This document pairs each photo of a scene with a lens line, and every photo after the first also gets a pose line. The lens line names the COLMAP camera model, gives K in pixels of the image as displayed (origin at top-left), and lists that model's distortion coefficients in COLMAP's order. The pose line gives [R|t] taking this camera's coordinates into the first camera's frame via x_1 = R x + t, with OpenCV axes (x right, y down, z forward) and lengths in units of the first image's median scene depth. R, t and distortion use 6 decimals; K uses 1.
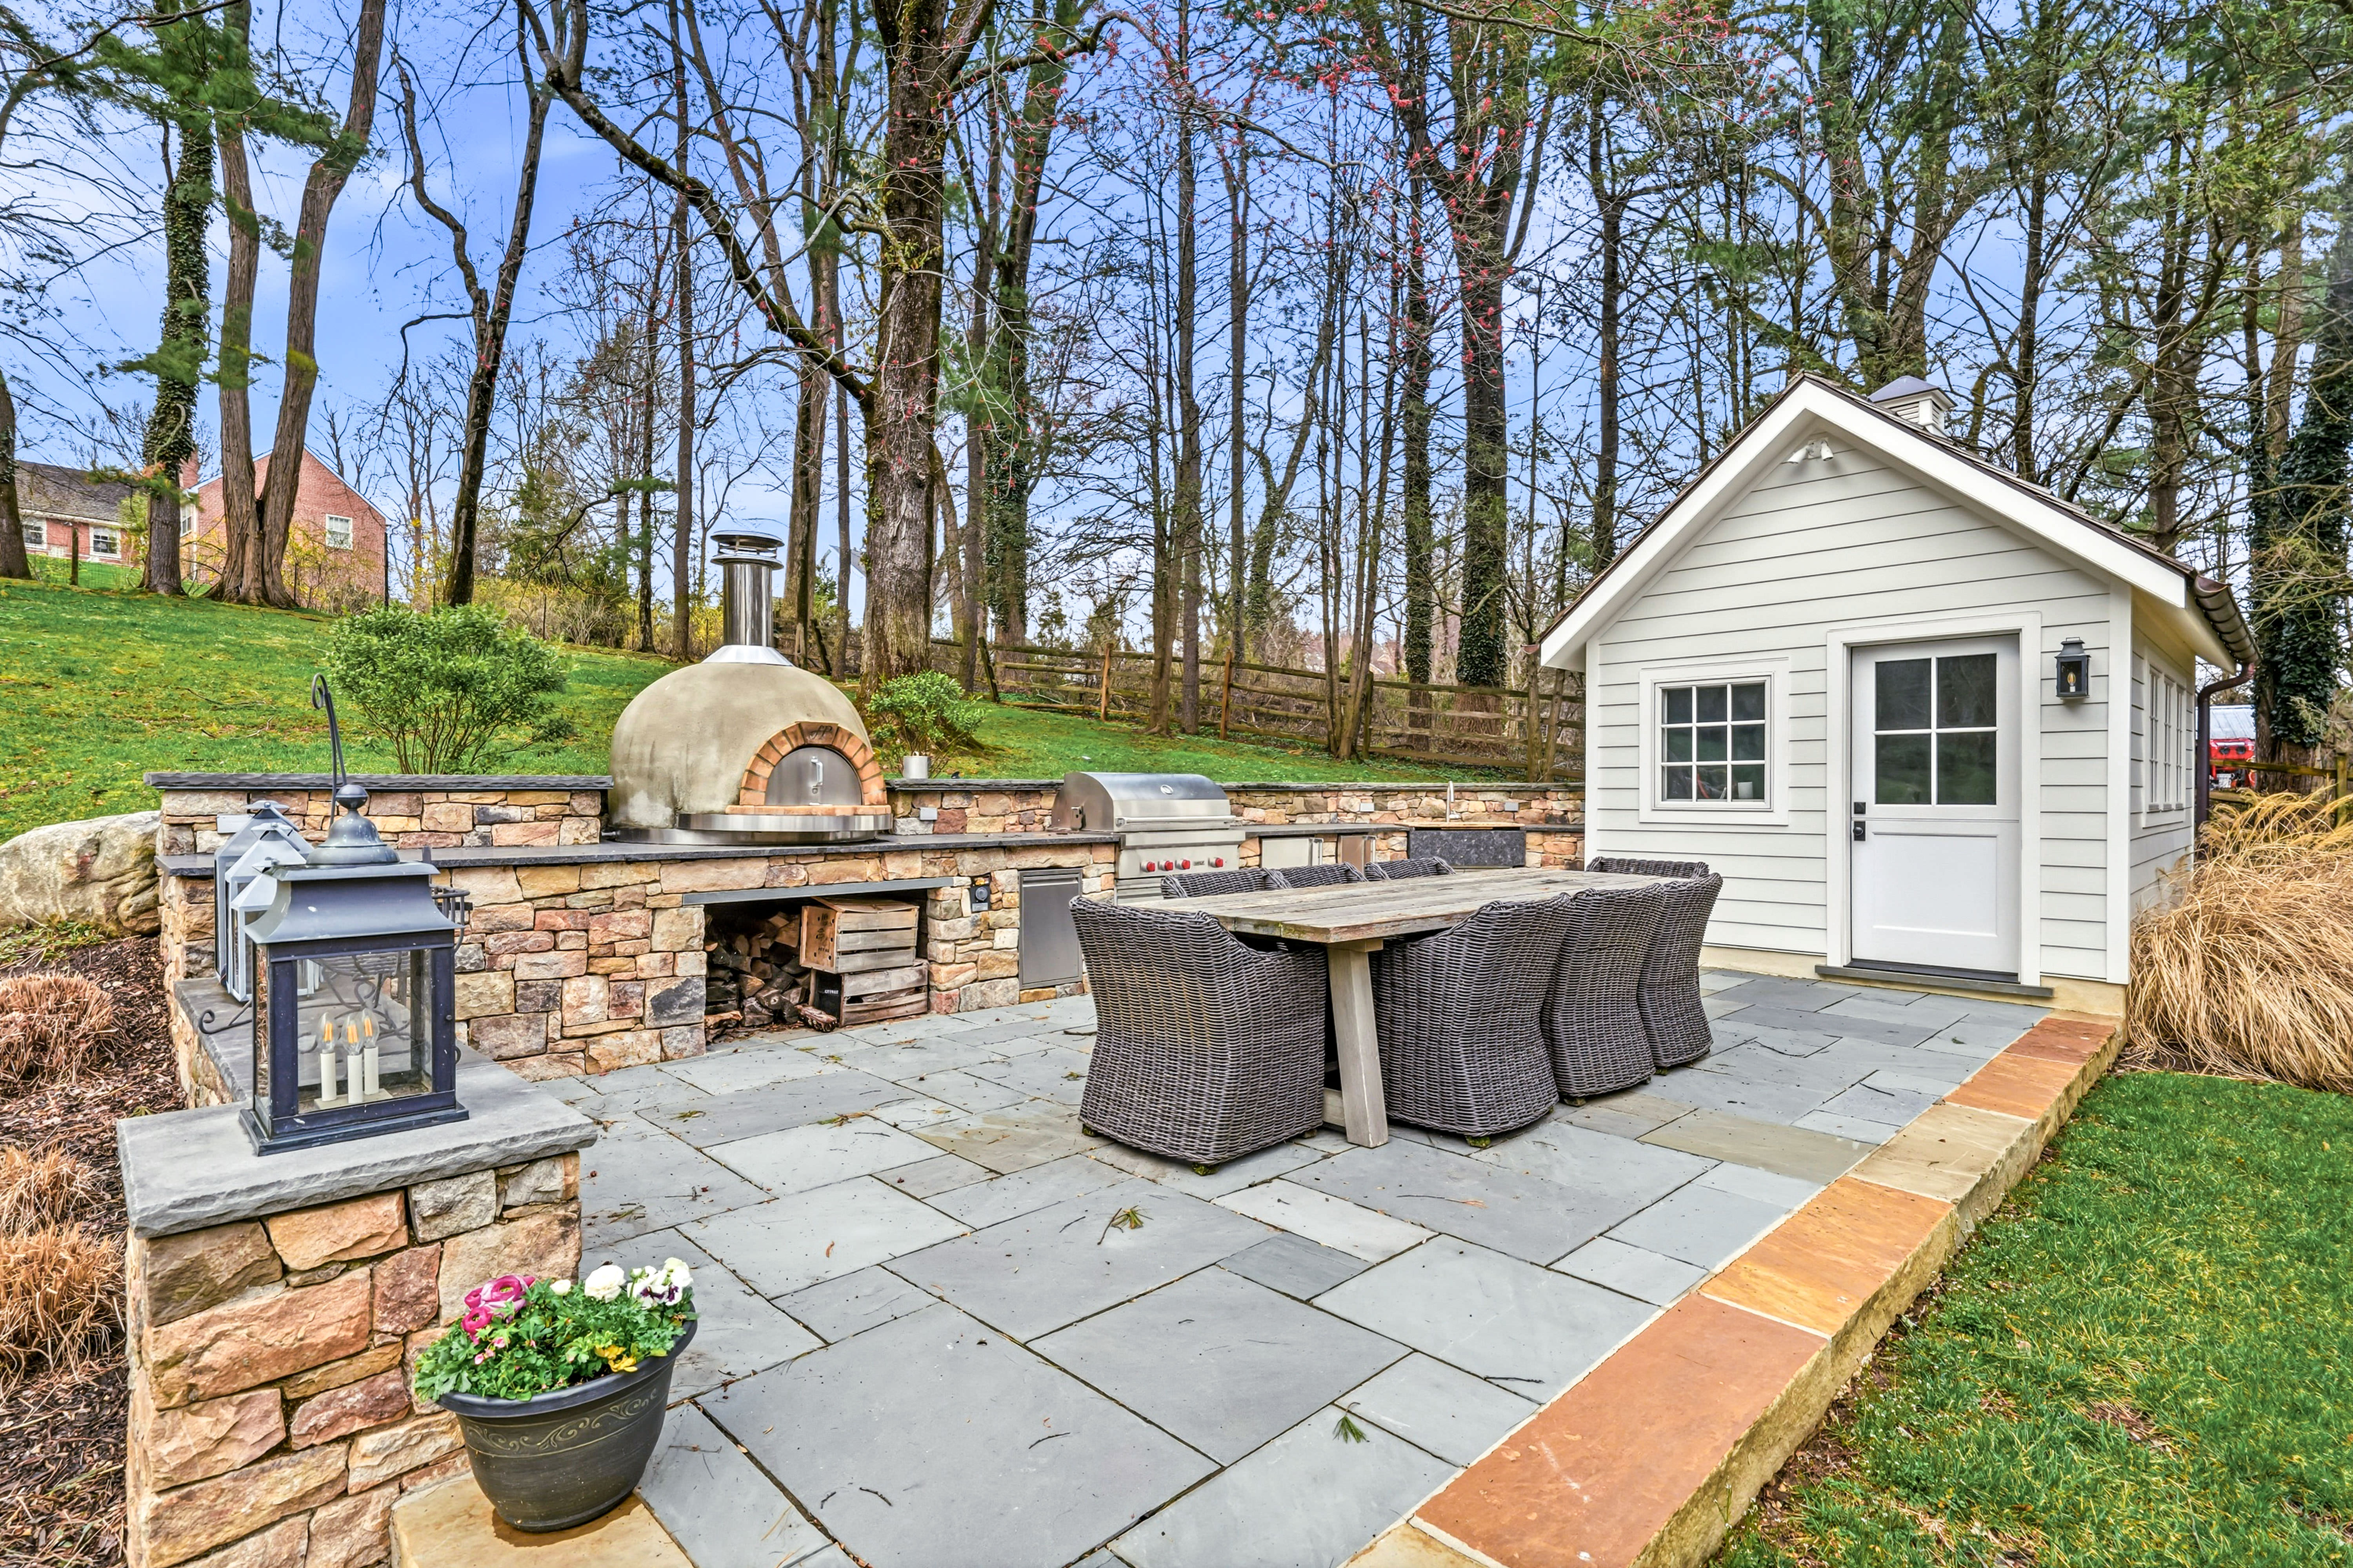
lens RADIAL K [[1108.2, 0, 1174.7], [0, 1108.2, 802.9], [0, 0, 1]] dist [0.002642, 0.000474]
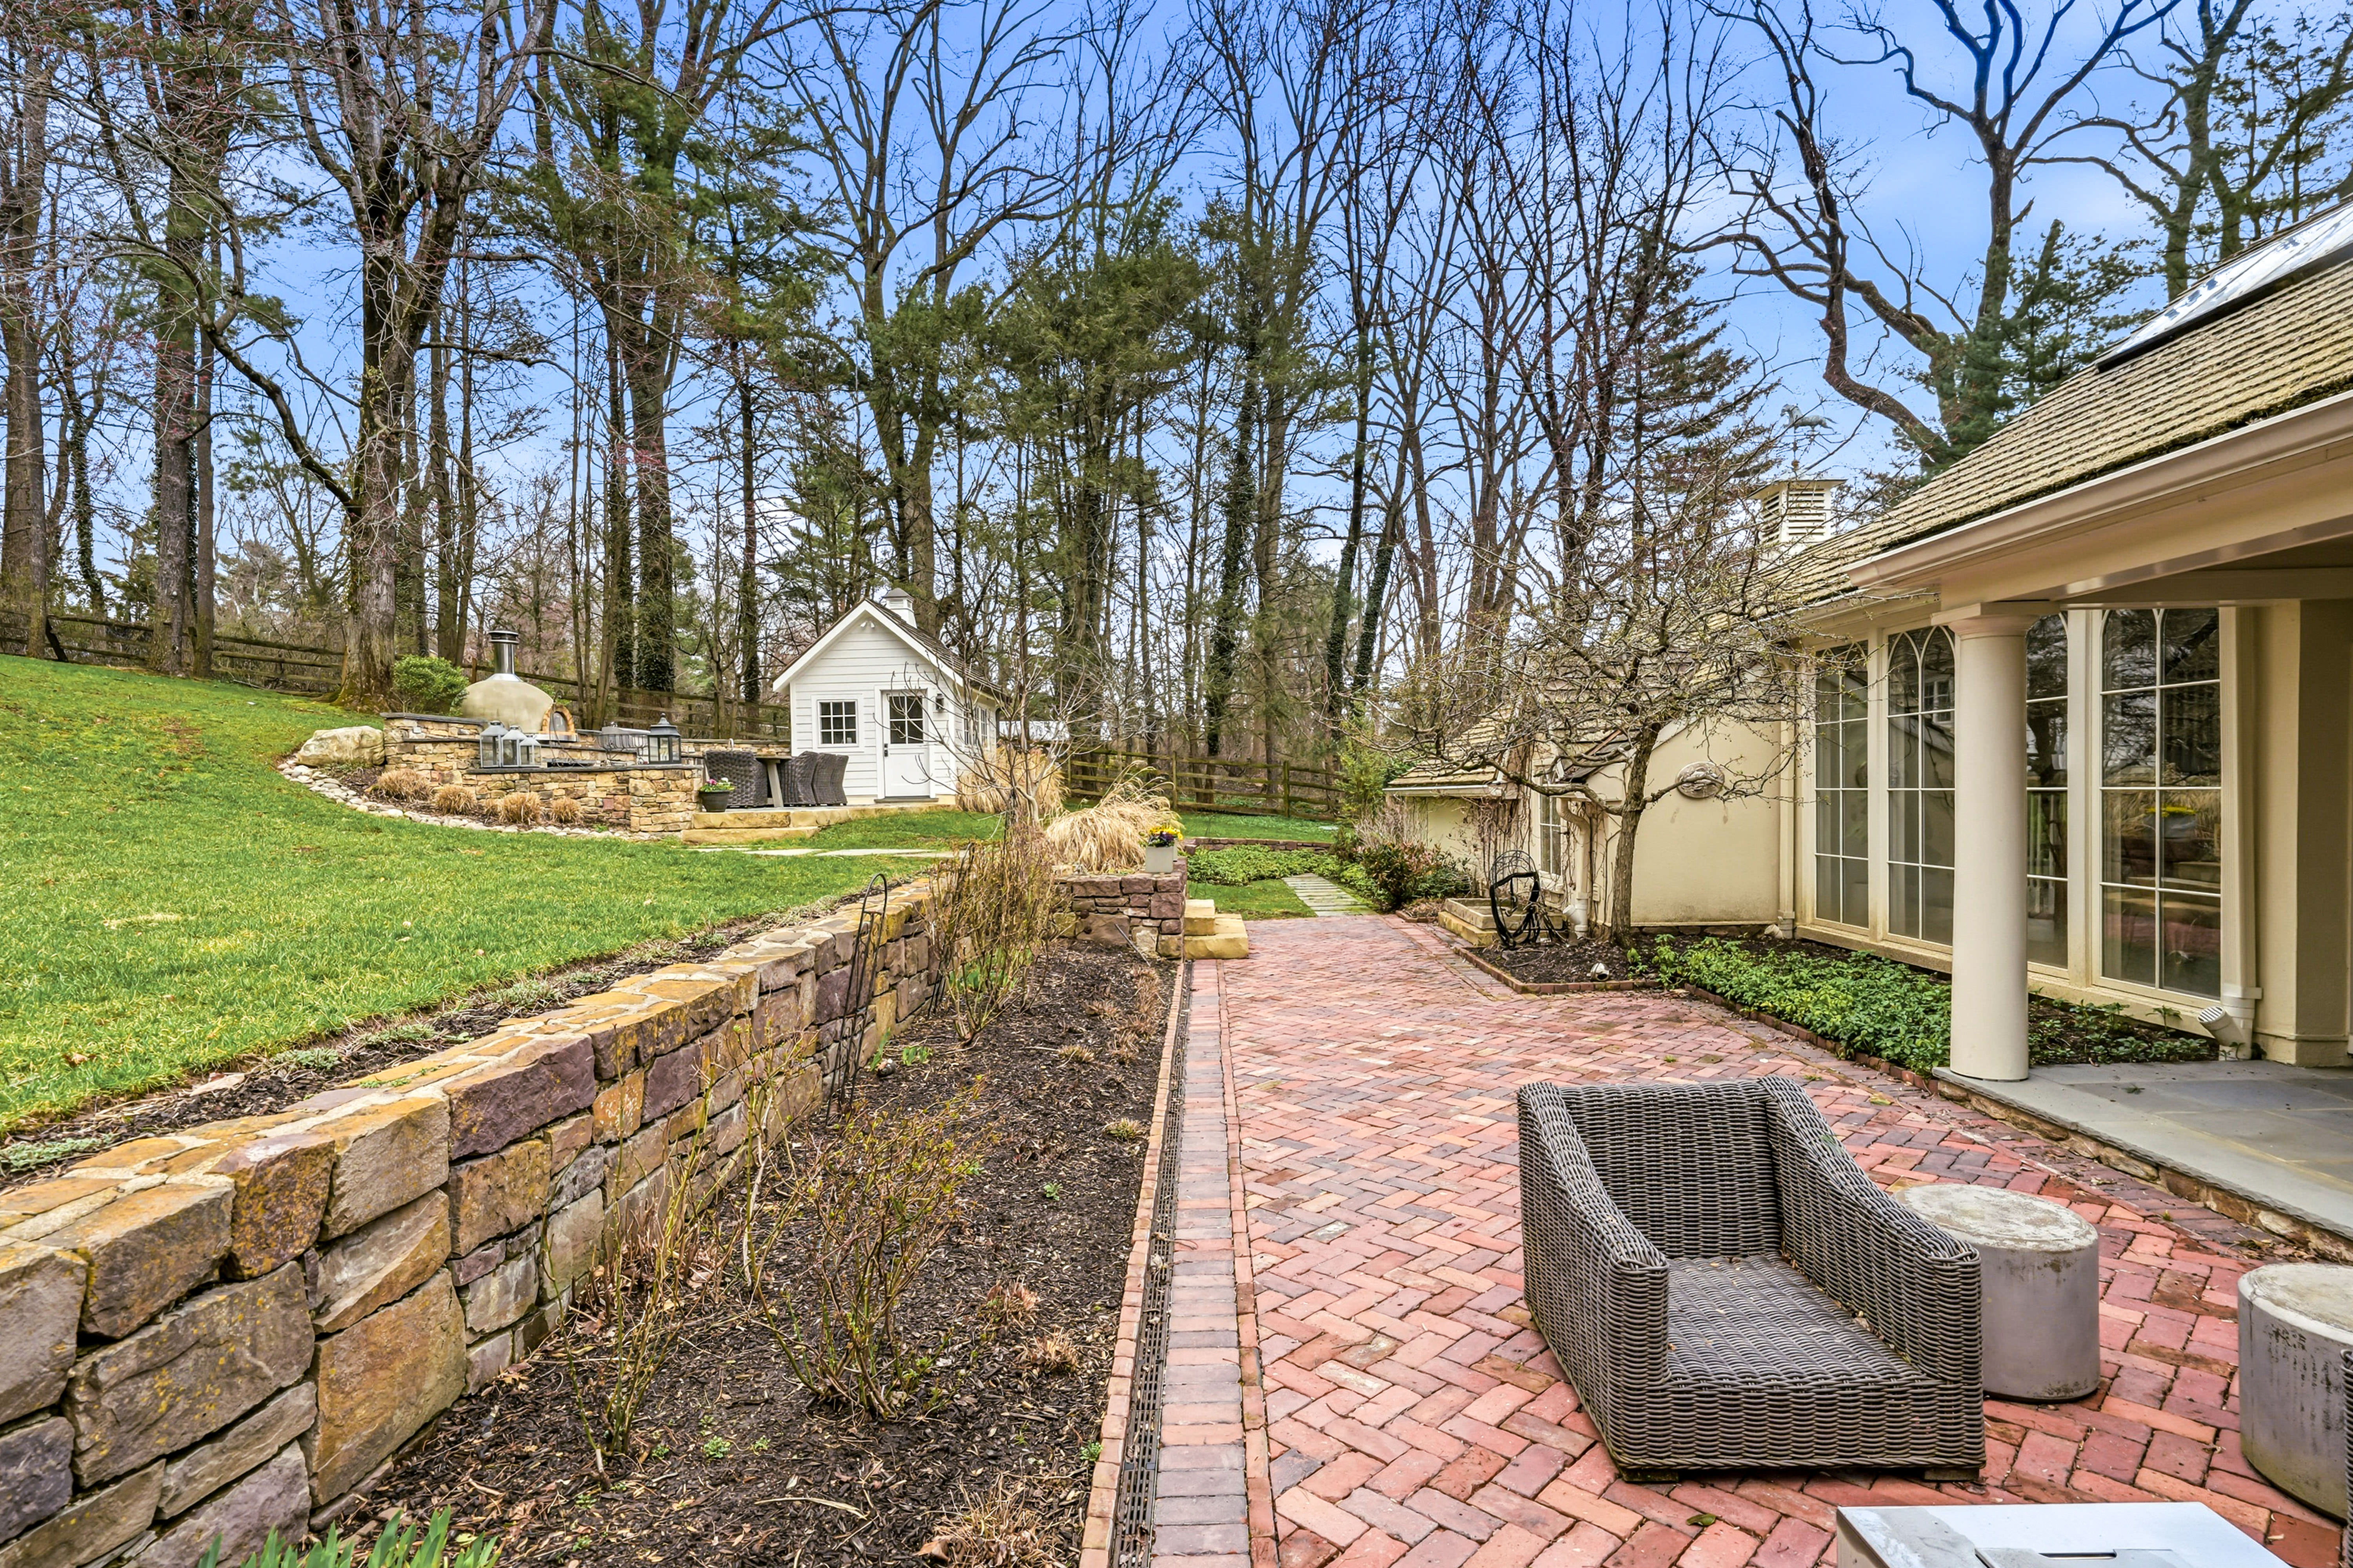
lens RADIAL K [[1108.2, 0, 1174.7], [0, 1108.2, 802.9], [0, 0, 1]] dist [0.002642, 0.000474]
pose [[0.705402, -0.025634, 0.708344, -0.951239], [0.028240, 0.999569, 0.008050, 0.157993], [-0.708245, 0.014326, 0.705821, -1.654551]]
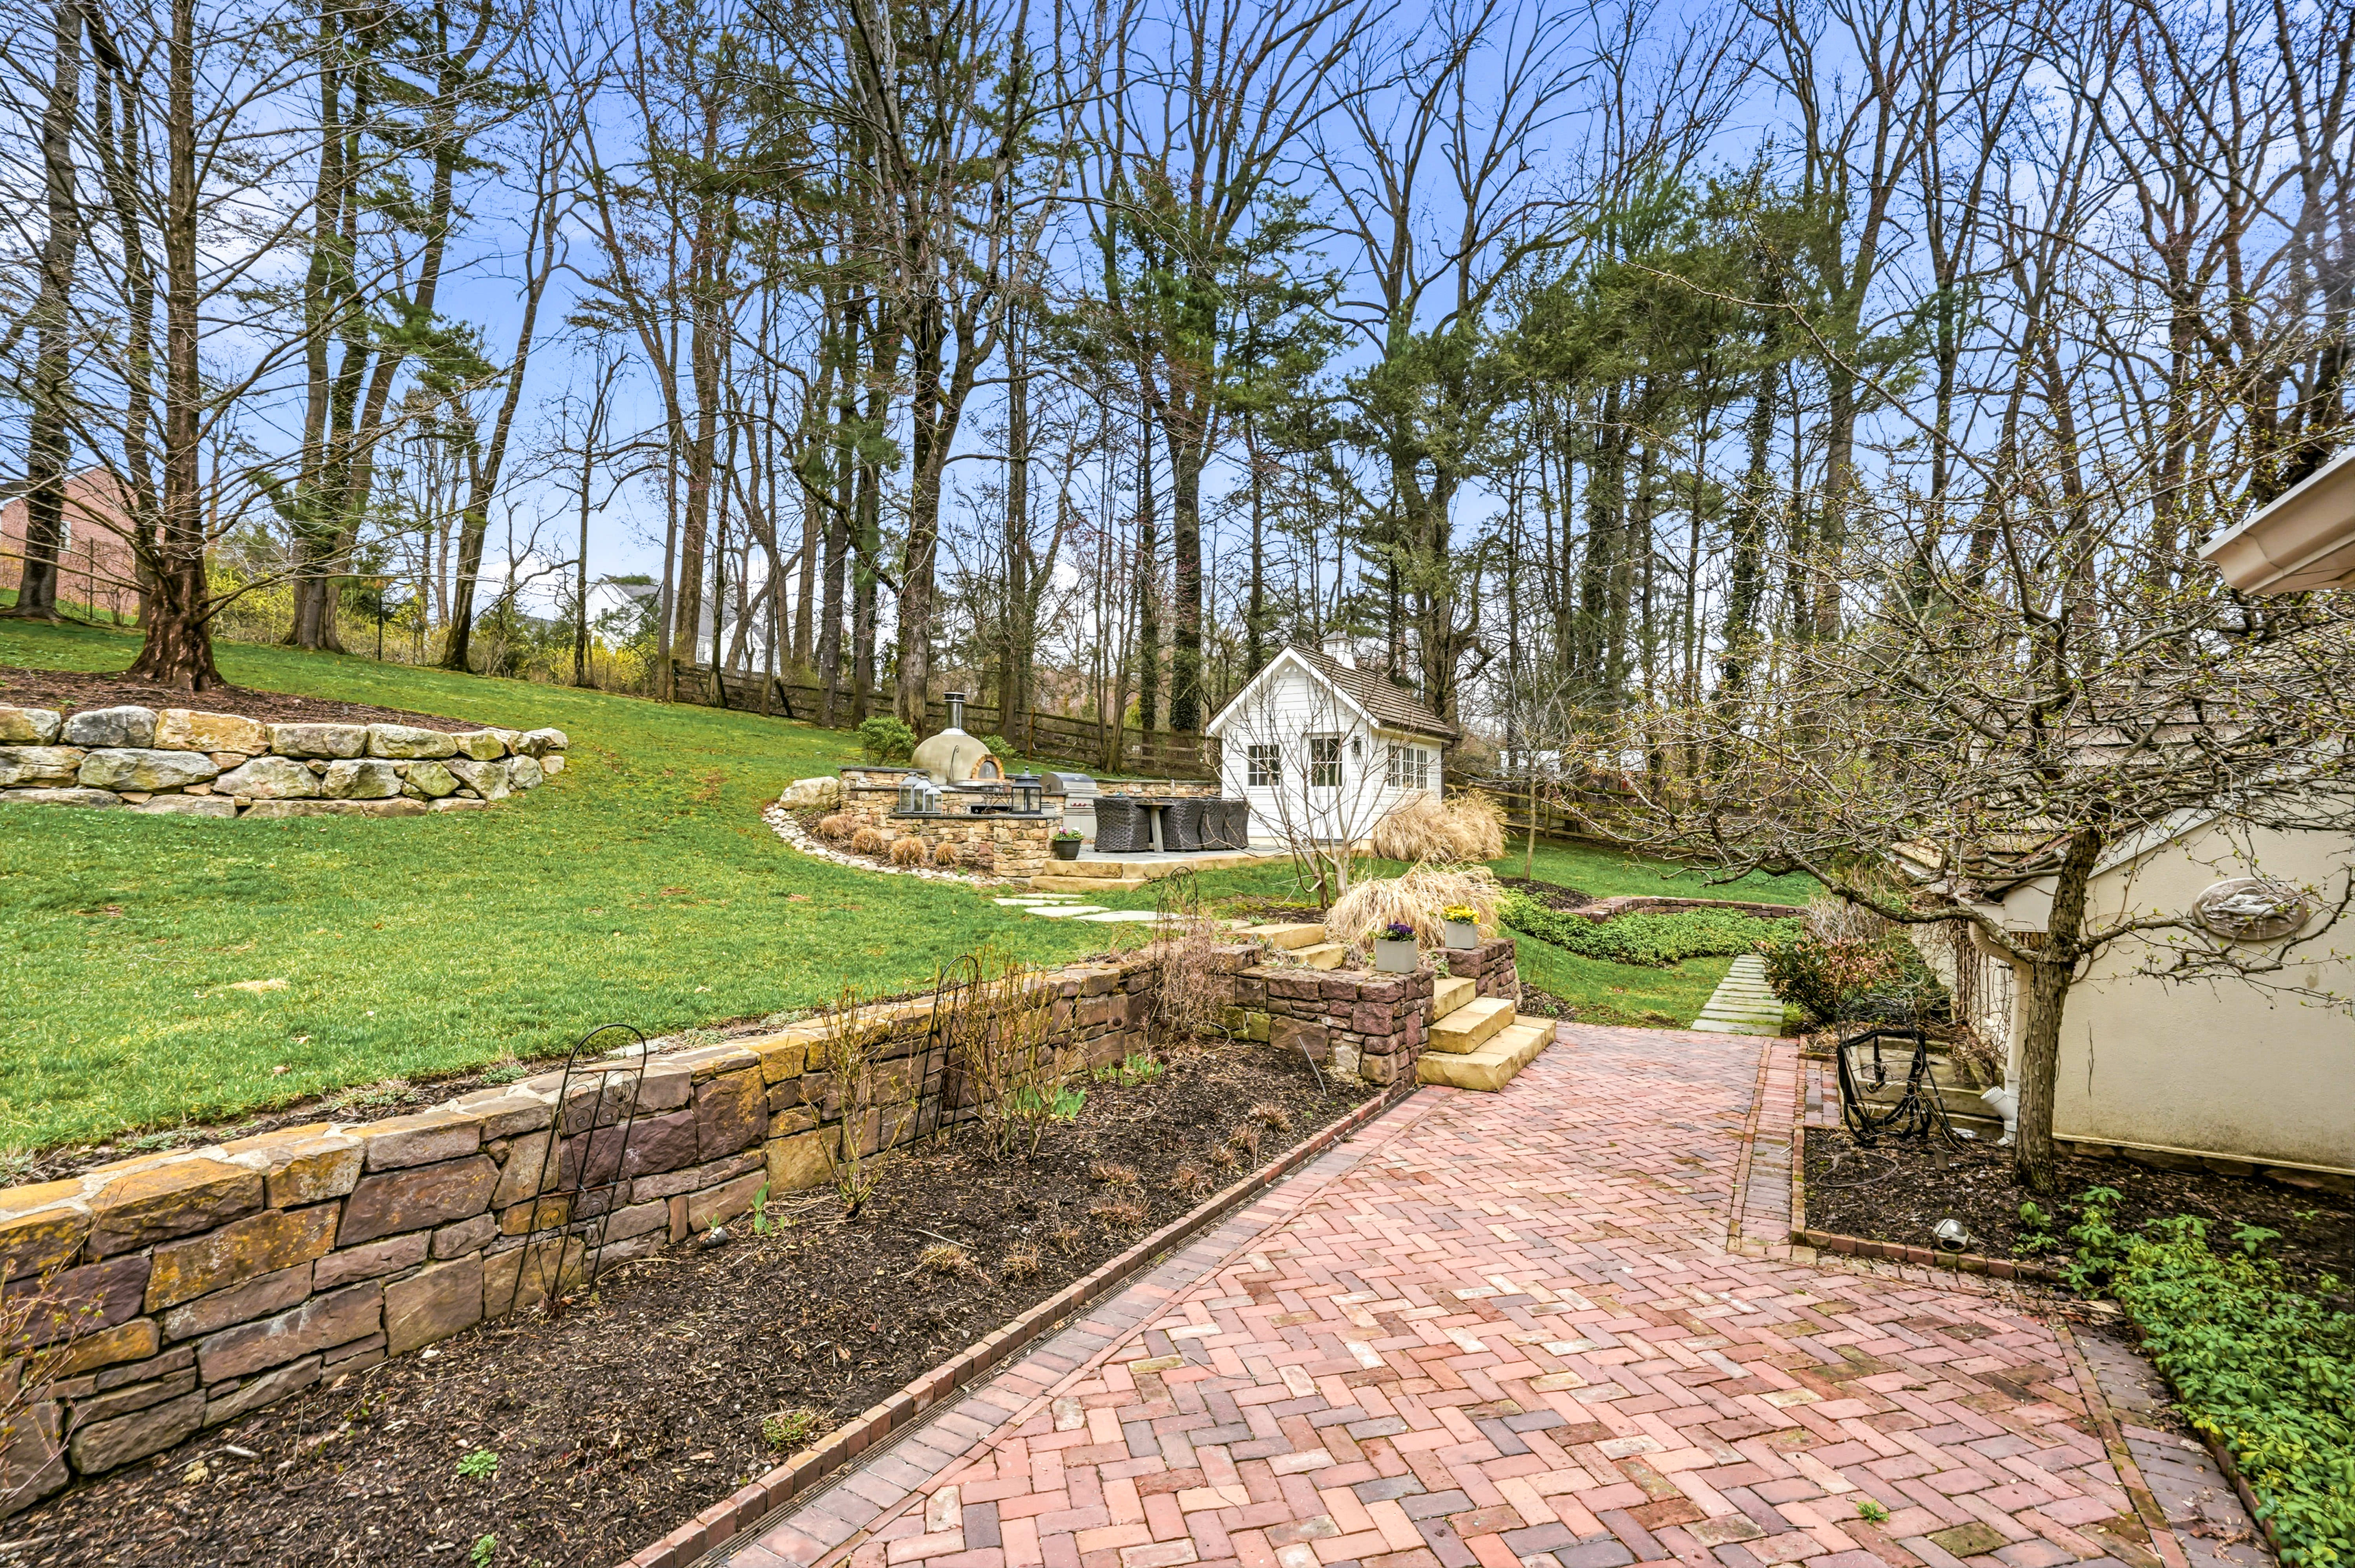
lens RADIAL K [[1050.6, 0, 1215.5], [0, 1050.6, 777.3], [0, 0, 1]] dist [-0.000175, 0.000112]
pose [[0.956533, 0.011511, 0.291397, -0.448252], [0.000800, 0.999113, -0.042092, 0.096649], [-0.291623, 0.040496, 0.955676, -1.654195]]
